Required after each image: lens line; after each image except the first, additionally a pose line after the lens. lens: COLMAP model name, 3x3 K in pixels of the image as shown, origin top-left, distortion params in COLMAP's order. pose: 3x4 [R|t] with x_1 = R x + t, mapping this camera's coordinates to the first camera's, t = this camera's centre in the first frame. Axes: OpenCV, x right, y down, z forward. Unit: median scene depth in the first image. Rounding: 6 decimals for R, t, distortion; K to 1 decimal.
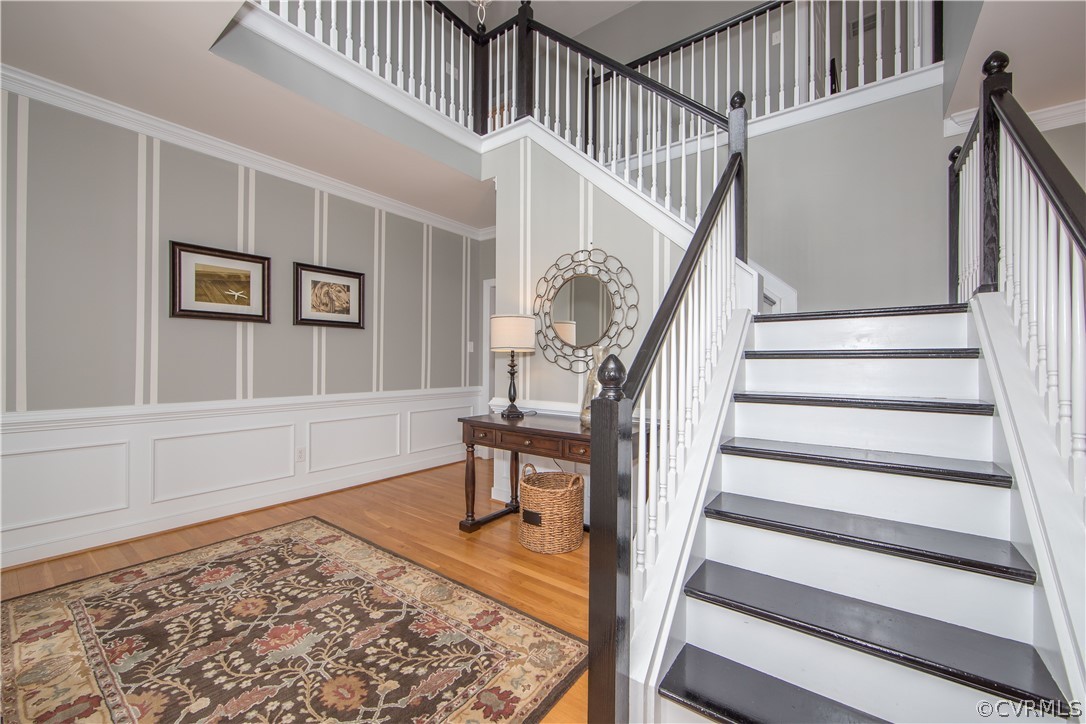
lens RADIAL K [[434.7, 0, 539.8], [0, 434.7, 363.4], [0, 0, 1]] dist [-0.012105, 0.002236]
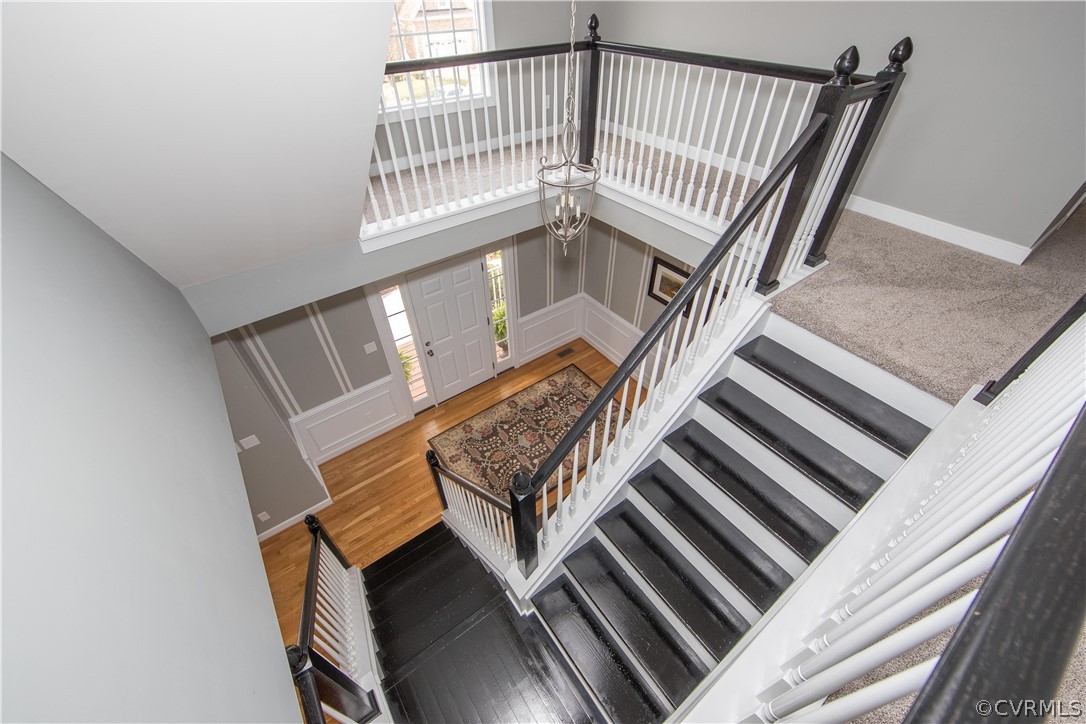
lens RADIAL K [[434.7, 0, 539.6], [0, 434.7, 363.8], [0, 0, 1]] dist [-0.012105, 0.002236]
pose [[-0.284006, 0.641737, -0.712401, 1.246784], [0.004154, 0.743812, 0.668376, -1.809525], [0.958814, 0.186863, -0.213913, 1.626492]]
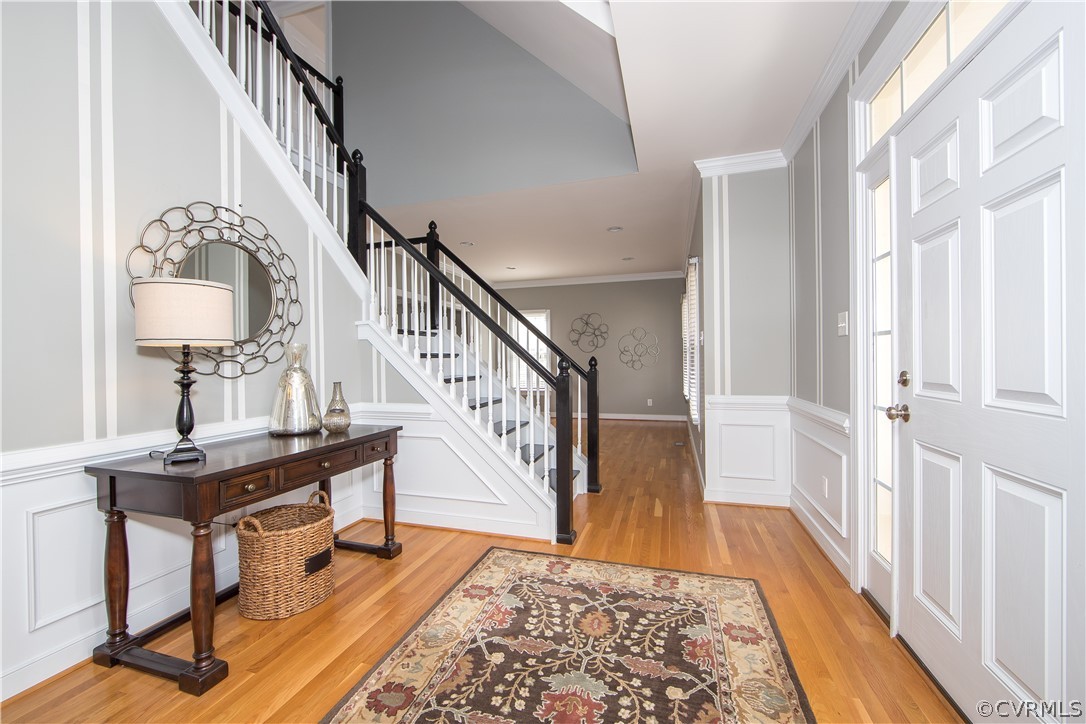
lens RADIAL K [[434.7, 0, 545.1], [0, 434.7, 359.0], [0, 0, 1]] dist [-0.012105, 0.002236]
pose [[-0.356729, -0.007332, 0.934179, -1.321465], [0.012483, 0.999843, 0.012614, -0.020879], [-0.934125, 0.016161, -0.356581, 1.323909]]
